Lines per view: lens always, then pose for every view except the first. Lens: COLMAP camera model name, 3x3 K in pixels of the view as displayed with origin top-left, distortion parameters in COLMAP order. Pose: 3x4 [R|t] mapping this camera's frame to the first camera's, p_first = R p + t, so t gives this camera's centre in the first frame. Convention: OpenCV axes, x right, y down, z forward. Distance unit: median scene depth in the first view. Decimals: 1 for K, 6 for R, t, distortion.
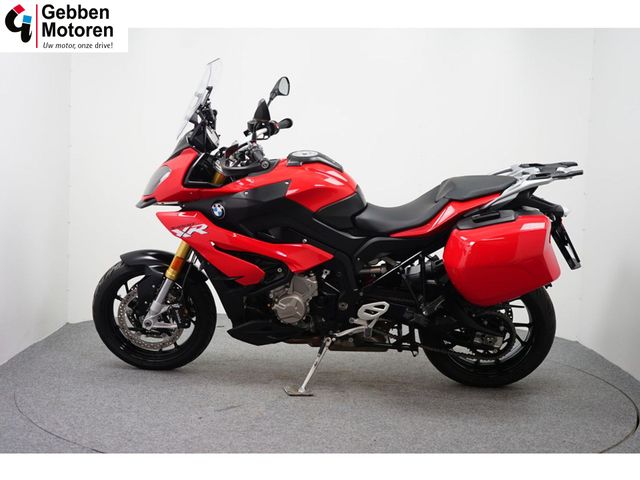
lens RADIAL K [[881.0, 0, 319.6], [0, 881.0, 239.2], [0, 0, 1]] dist [-0.035326, 0.000000]
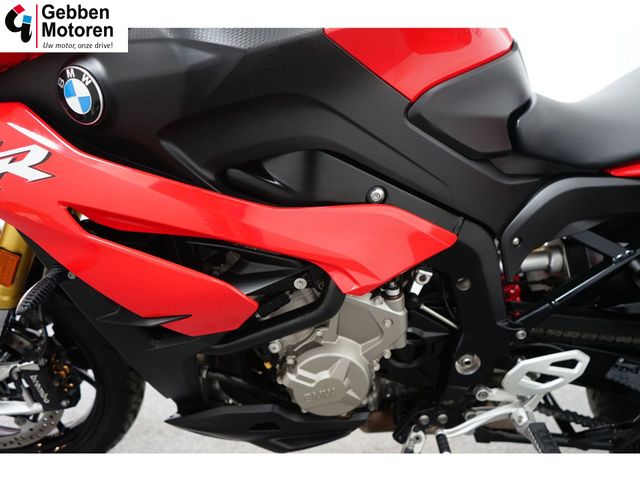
lens RADIAL K [[529.6, 0, 321.2], [0, 529.6, 238.4], [0, 0, 1]] dist [0.002715, 0.001074]
pose [[0.996851, -0.030475, 0.073212, -0.051384], [0.022767, 0.994327, 0.103897, -0.002847], [-0.075963, -0.101903, 0.991890, 0.796341]]
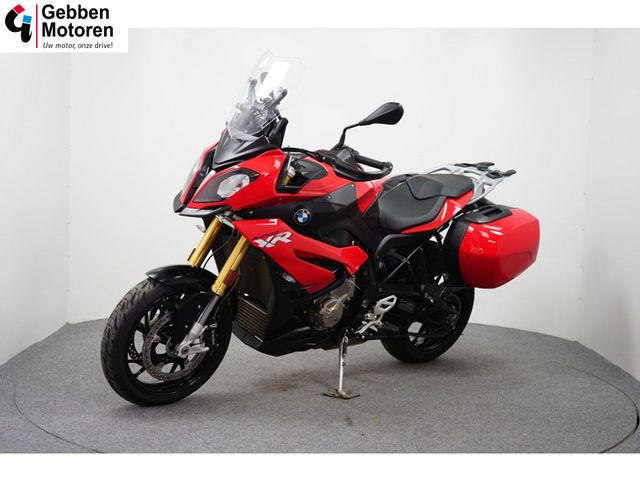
lens RADIAL K [[881.0, 0, 319.5], [0, 881.0, 242.6], [0, 0, 1]] dist [-0.035326, 0.000000]
pose [[0.719079, -0.066389, 0.691750, -0.723869], [0.045652, 0.997789, 0.048304, -0.047484], [-0.693428, -0.003154, 0.720519, 0.304021]]
